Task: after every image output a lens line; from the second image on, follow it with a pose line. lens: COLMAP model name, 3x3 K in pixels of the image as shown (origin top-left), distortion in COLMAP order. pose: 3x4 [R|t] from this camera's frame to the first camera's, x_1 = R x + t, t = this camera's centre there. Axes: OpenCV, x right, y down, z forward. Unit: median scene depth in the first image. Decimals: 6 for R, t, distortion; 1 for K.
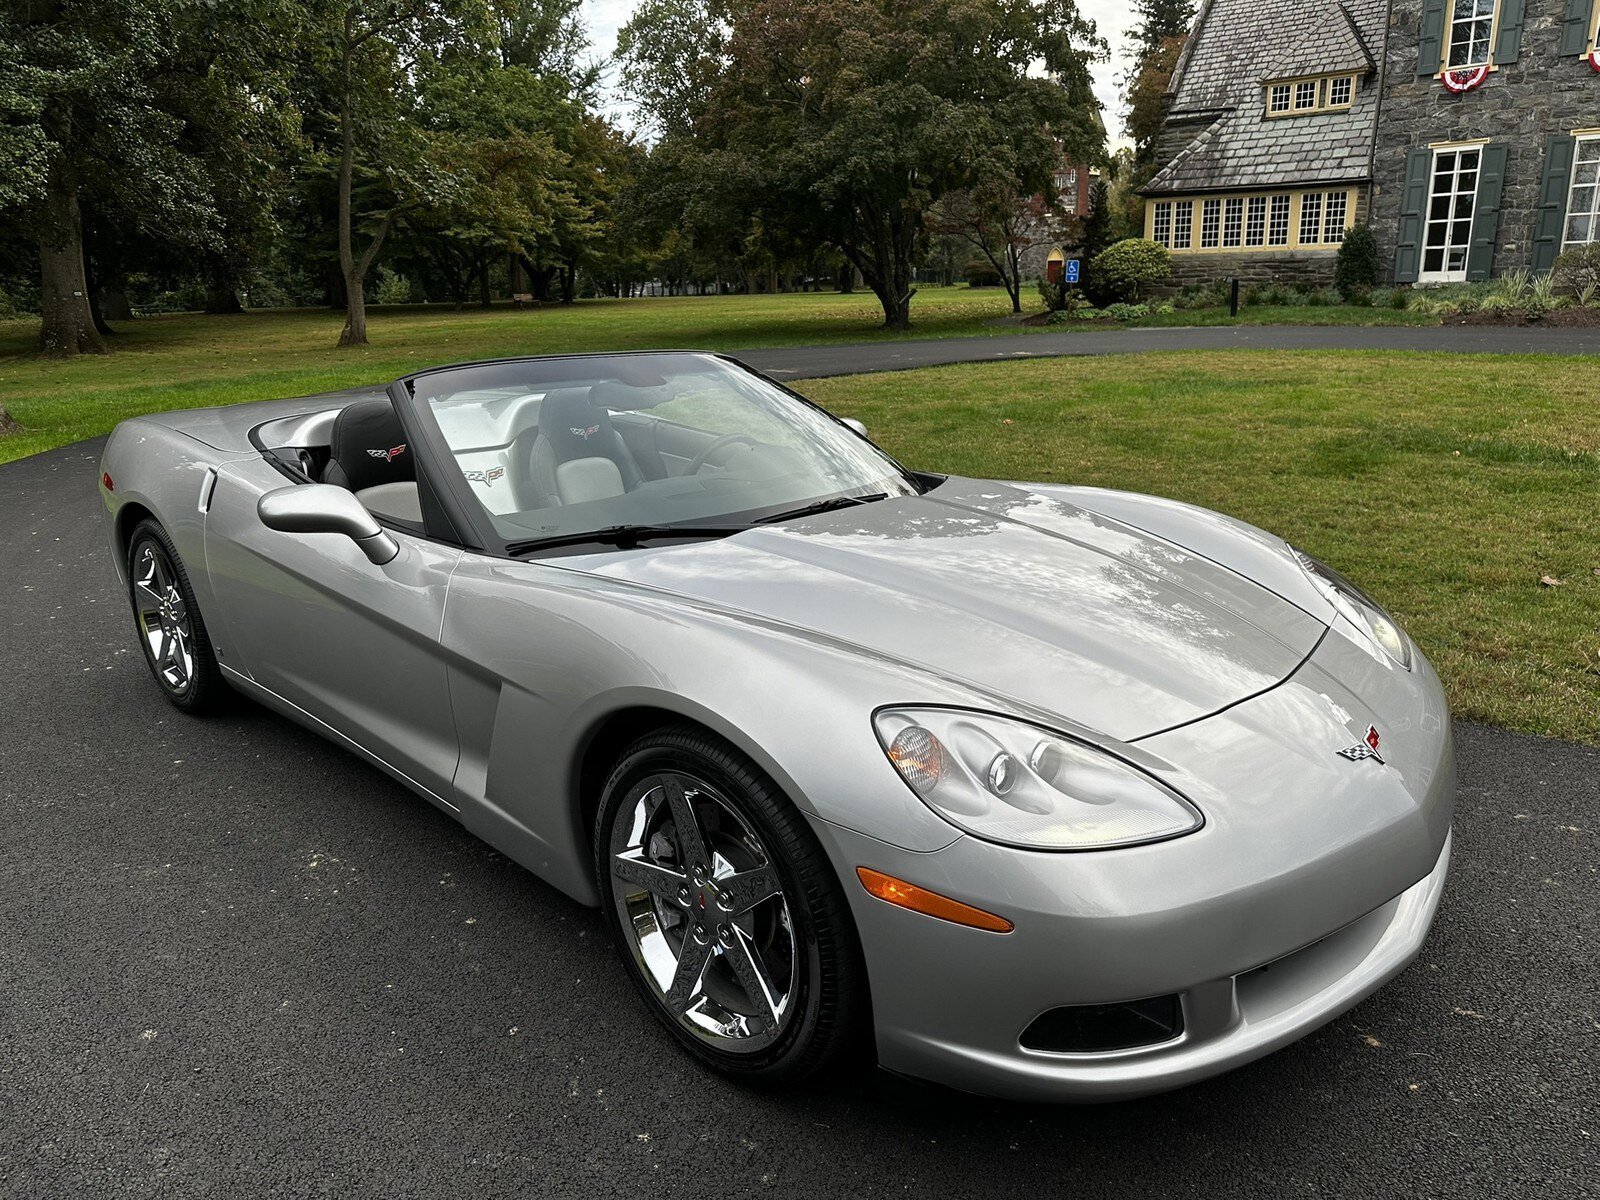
lens RADIAL K [[1118.7, 0, 792.5], [0, 1118.7, 606.1], [0, 0, 1]] dist [0.042870, -0.058630]
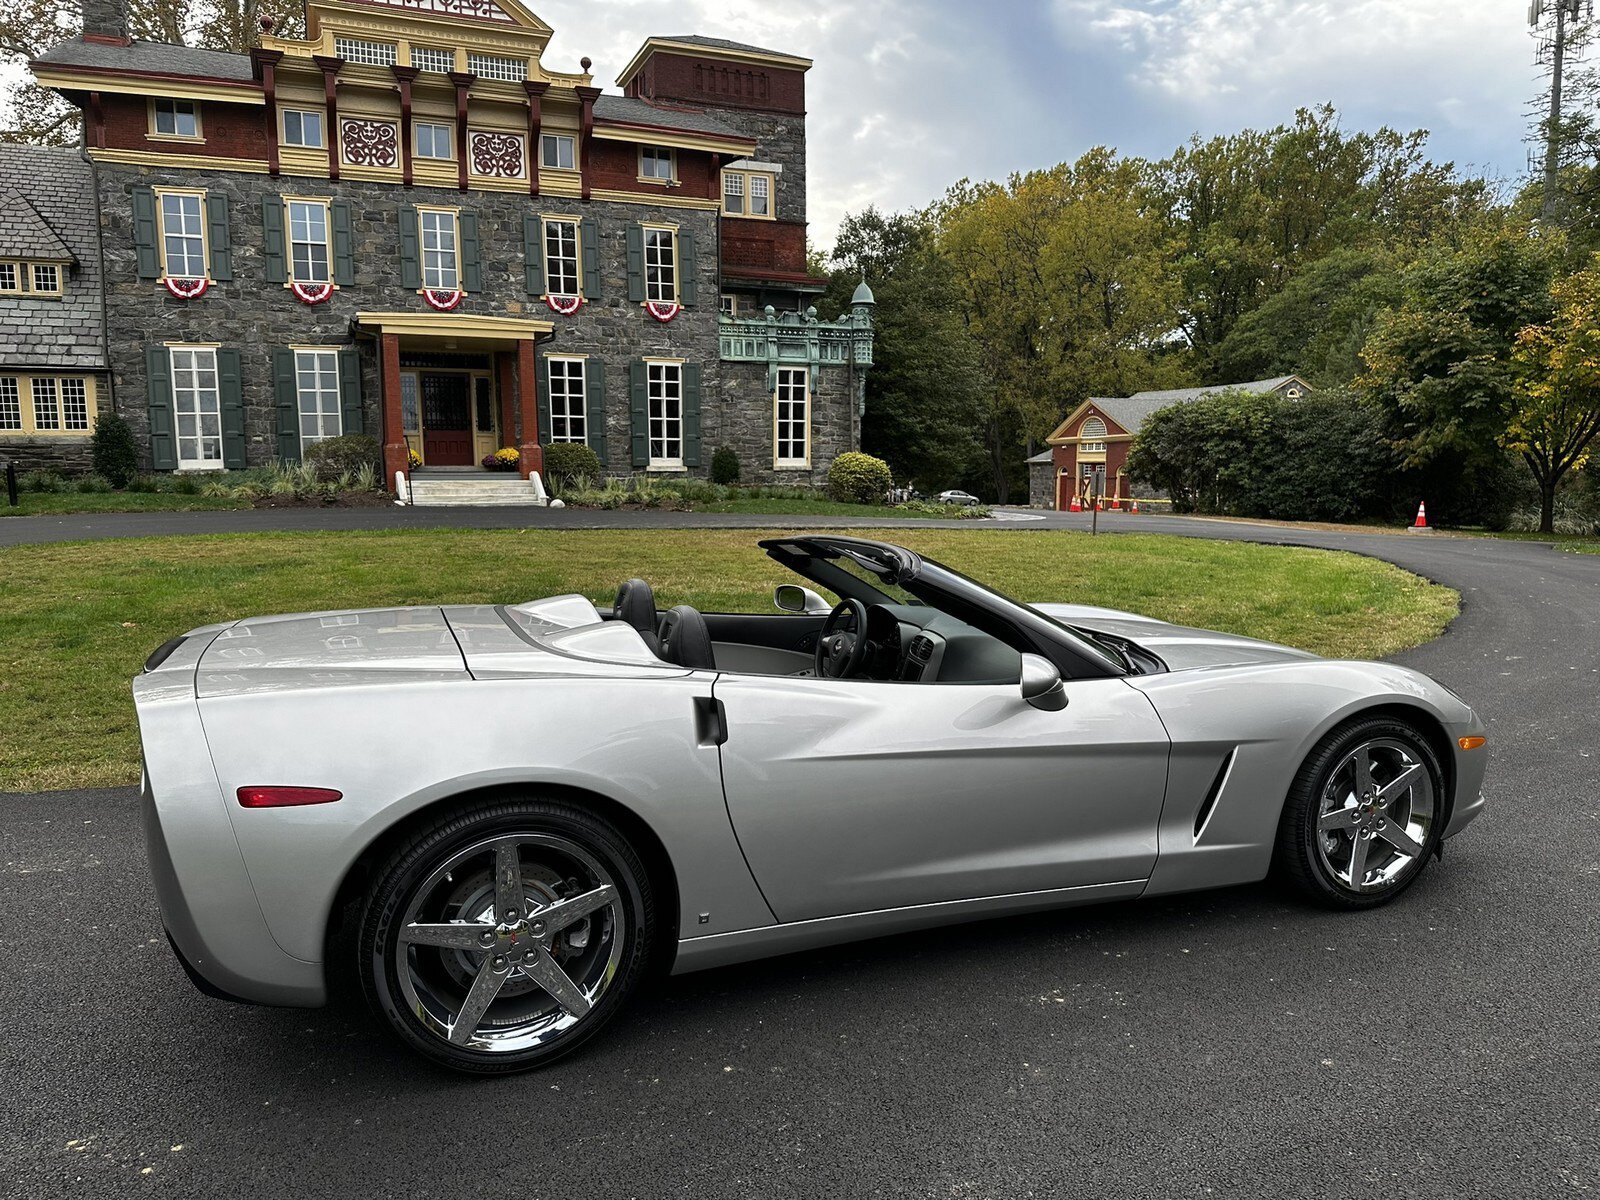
lens RADIAL K [[1118.7, 0, 807.3], [0, 1118.7, 609.8], [0, 0, 1]] dist [0.042870, -0.058630]
pose [[0.419717, -0.105029, 0.901558, -0.157129], [0.242477, 0.970157, 0.000136, -0.021092], [-0.874667, 0.218550, 0.432659, 0.070685]]
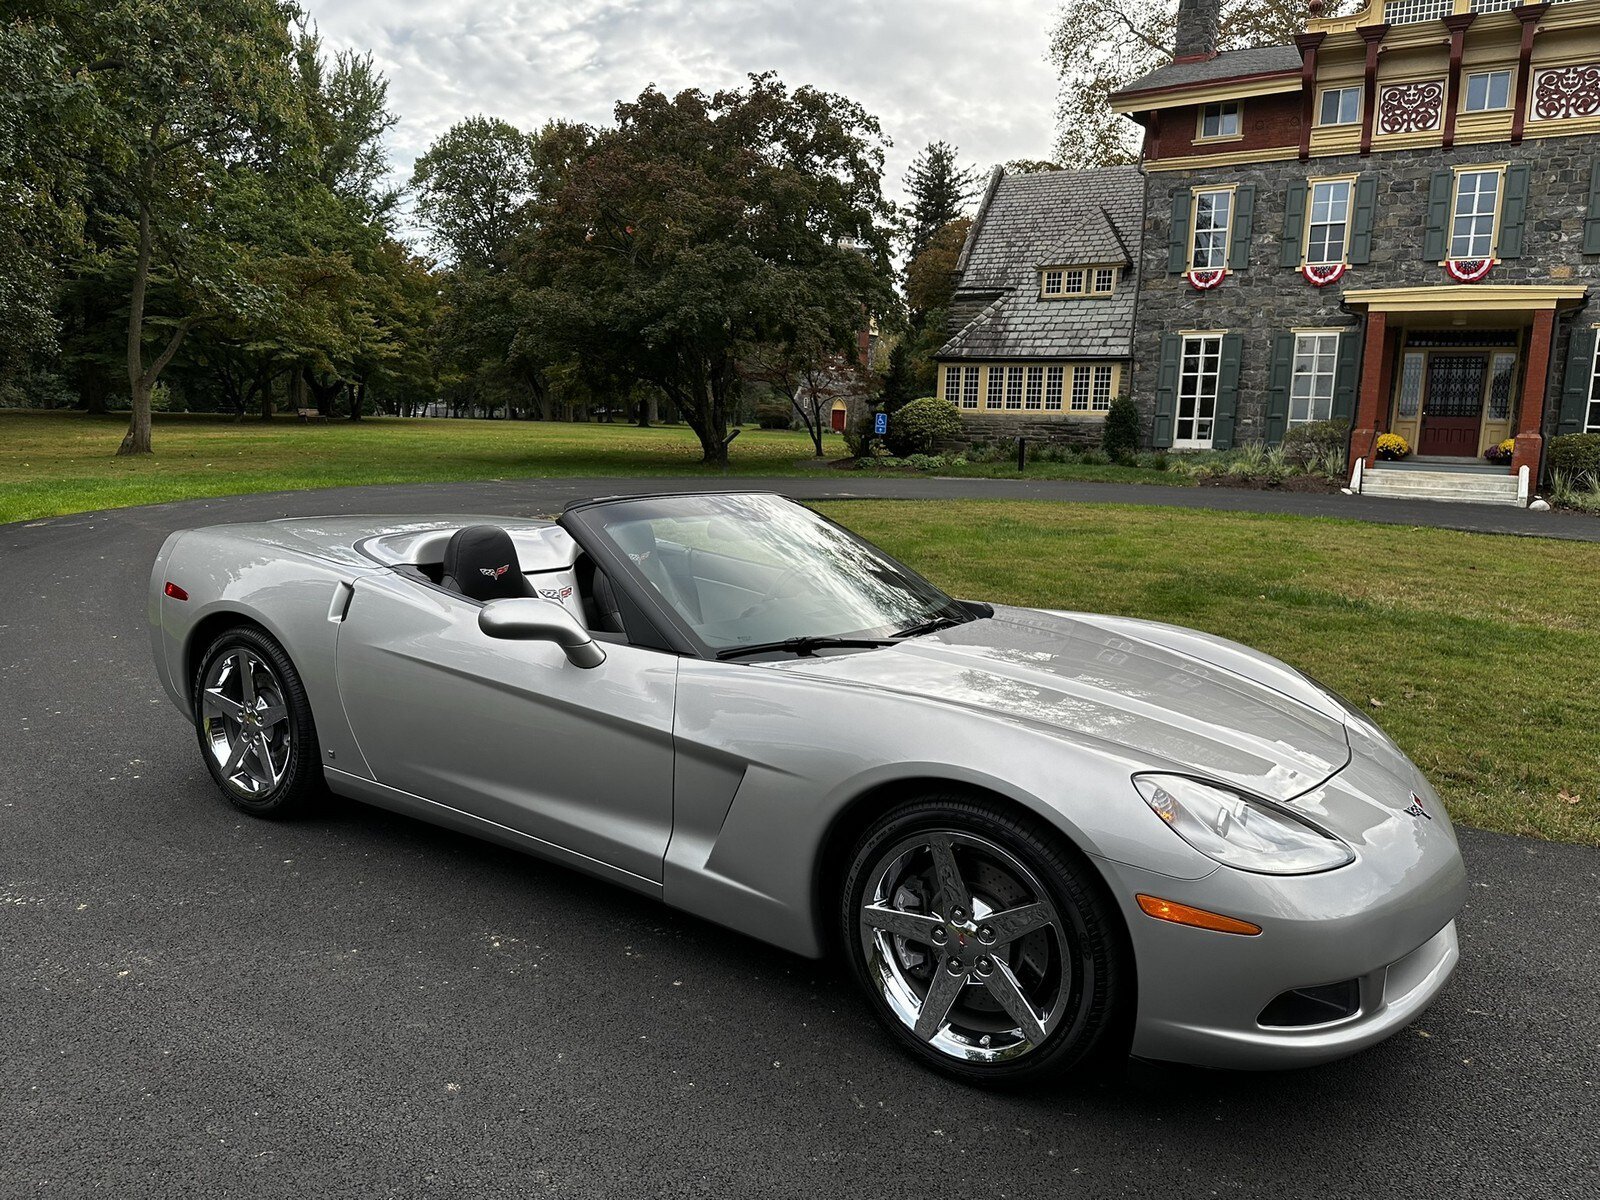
lens RADIAL K [[1118.7, 0, 797.9], [0, 1118.7, 606.0], [0, 0, 1]] dist [0.042870, -0.058630]
pose [[0.980514, 0.023631, 0.195021, -0.038443], [-0.001029, 0.993342, -0.115196, 0.003161], [-0.196445, 0.112751, 0.974011, -0.016343]]
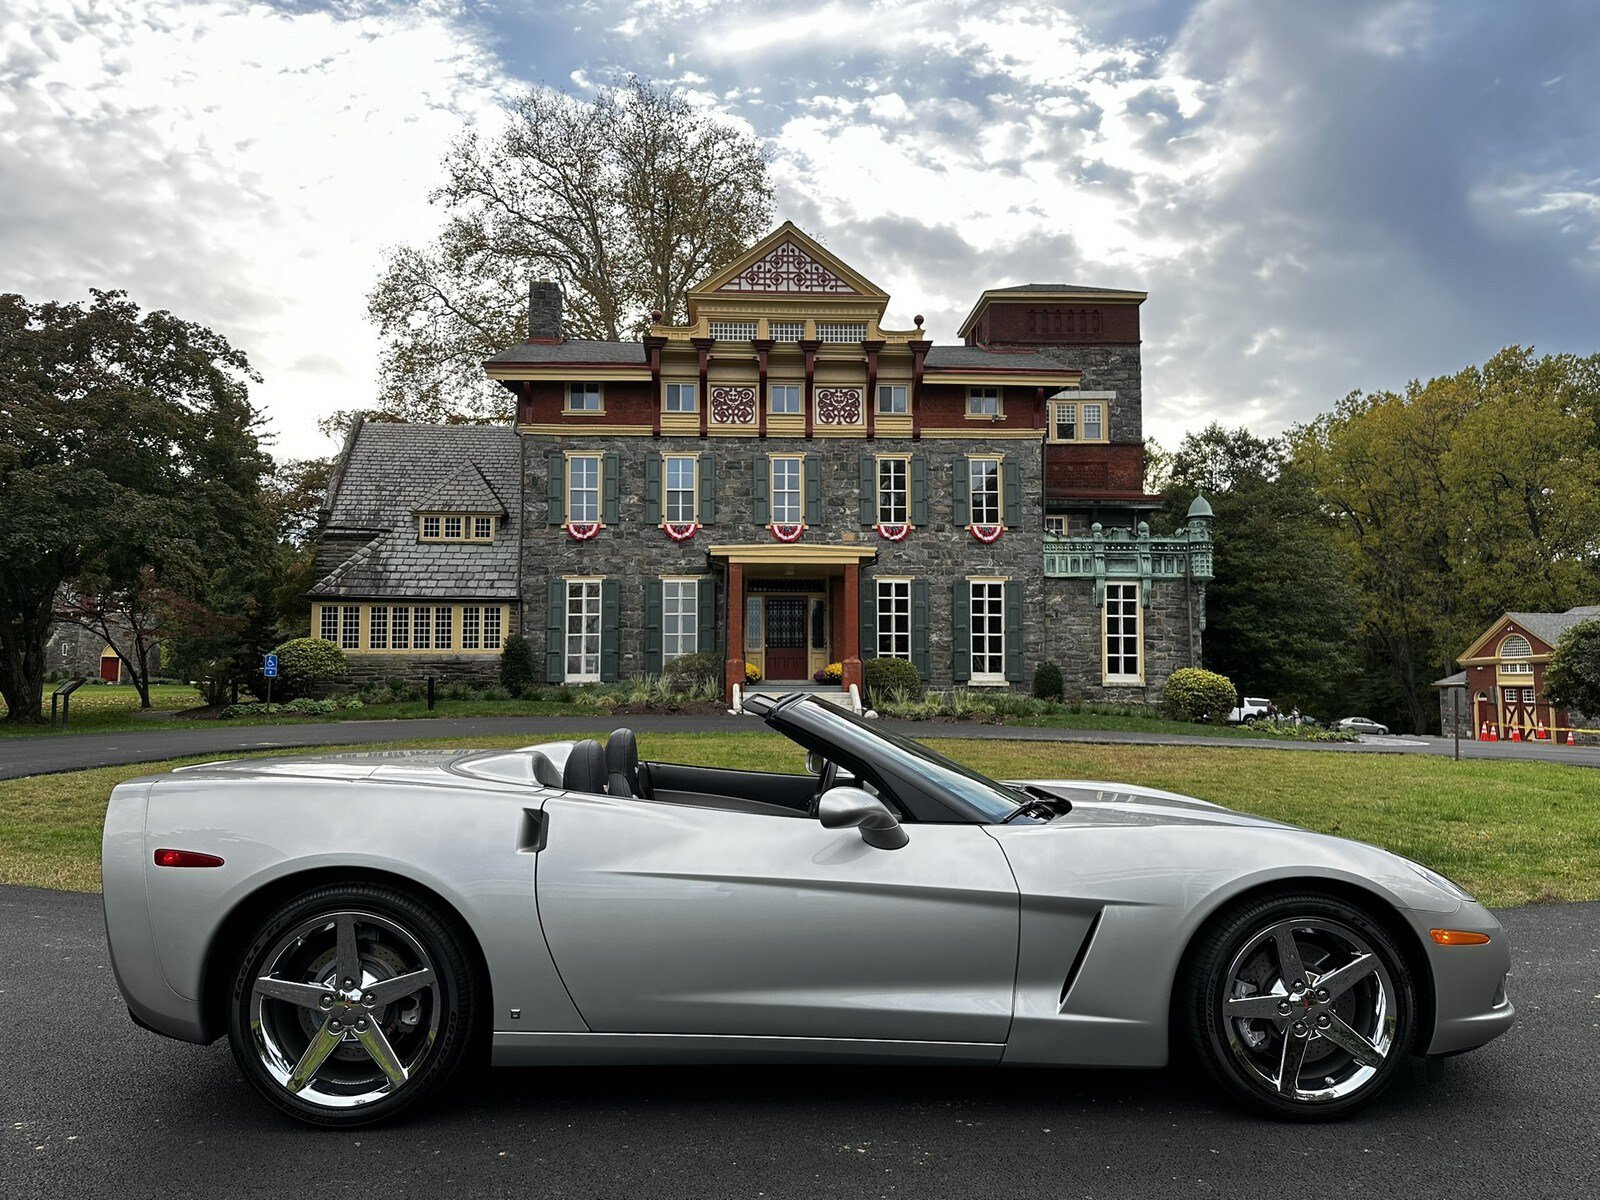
lens RADIAL K [[1118.7, 0, 794.1], [0, 1118.7, 598.9], [0, 0, 1]] dist [0.042870, -0.058630]
pose [[0.701025, 0.071939, 0.709499, -0.134745], [0.180046, 0.944815, -0.273694, 0.001740], [-0.690035, 0.319608, 0.649386, 0.020213]]
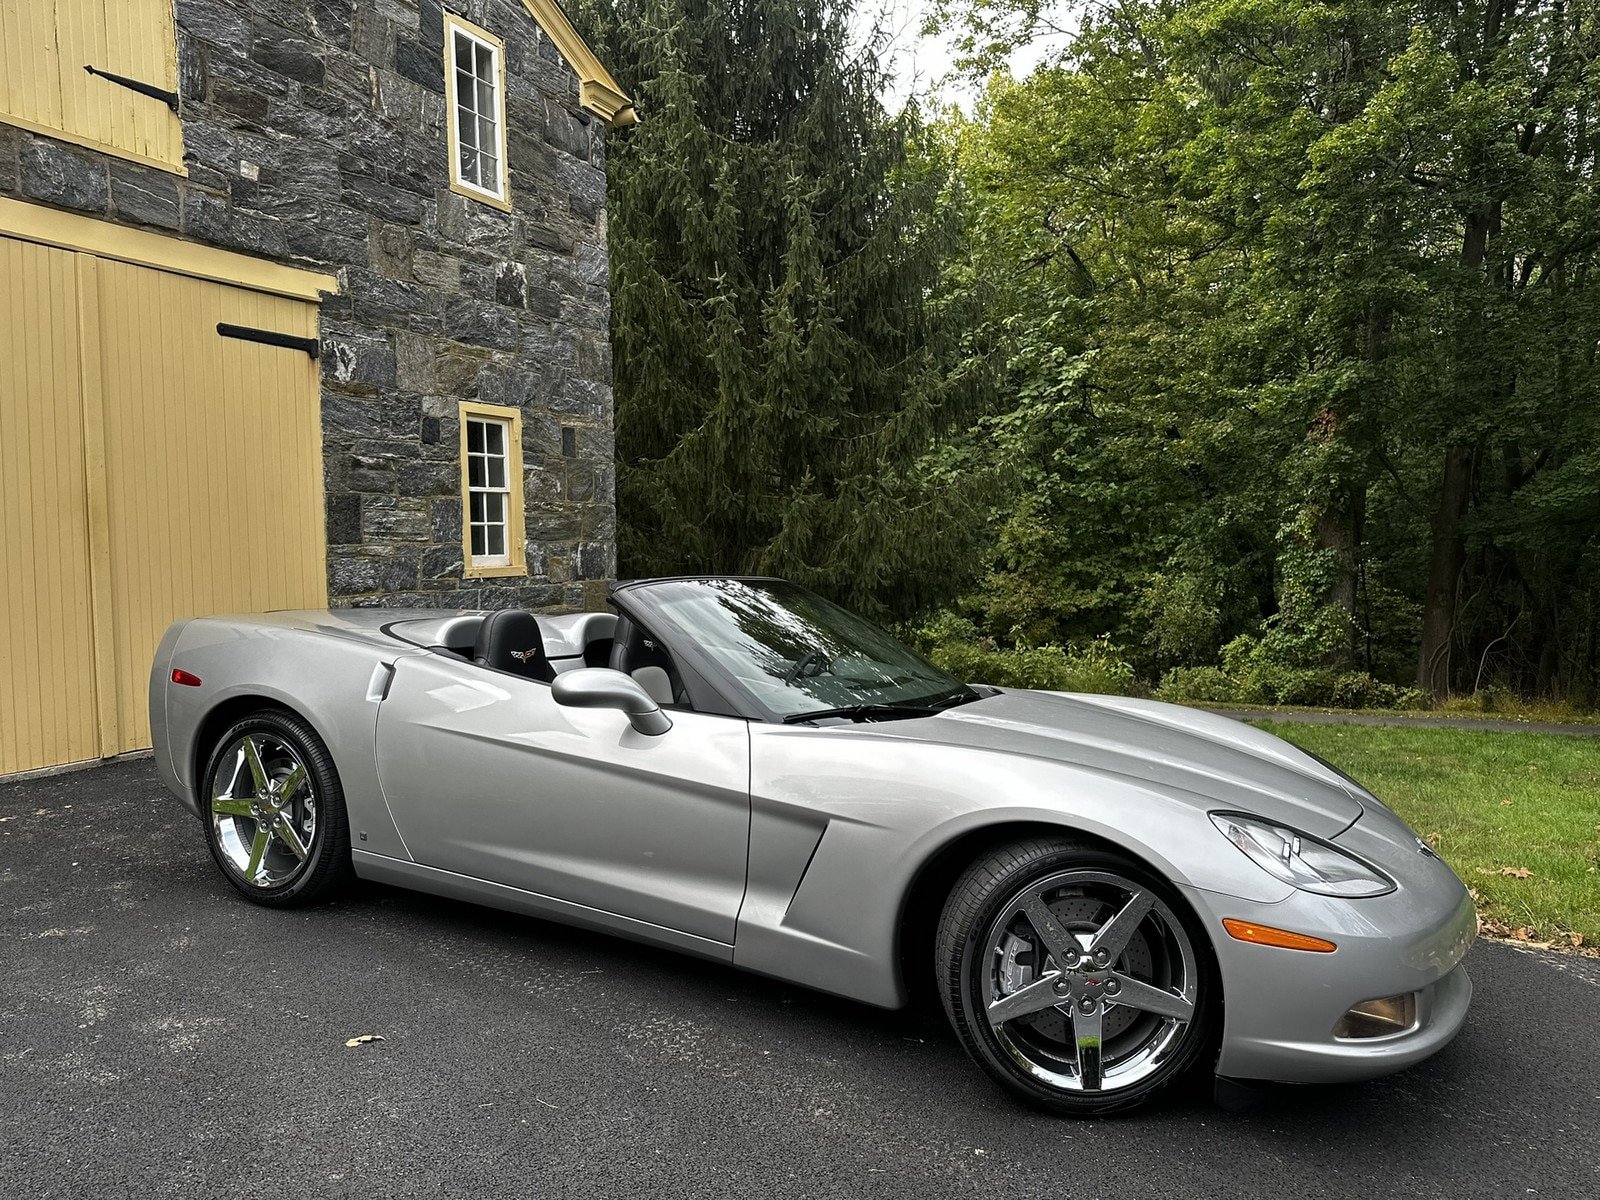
lens RADIAL K [[1118.7, 0, 789.7], [0, 1118.7, 612.1], [0, 0, 1]] dist [0.042870, -0.058630]
pose [[0.955140, 0.044600, 0.292778, -0.058998], [0.020925, 0.975961, -0.216939, 0.009683], [-0.295416, 0.213333, 0.931246, -0.017784]]
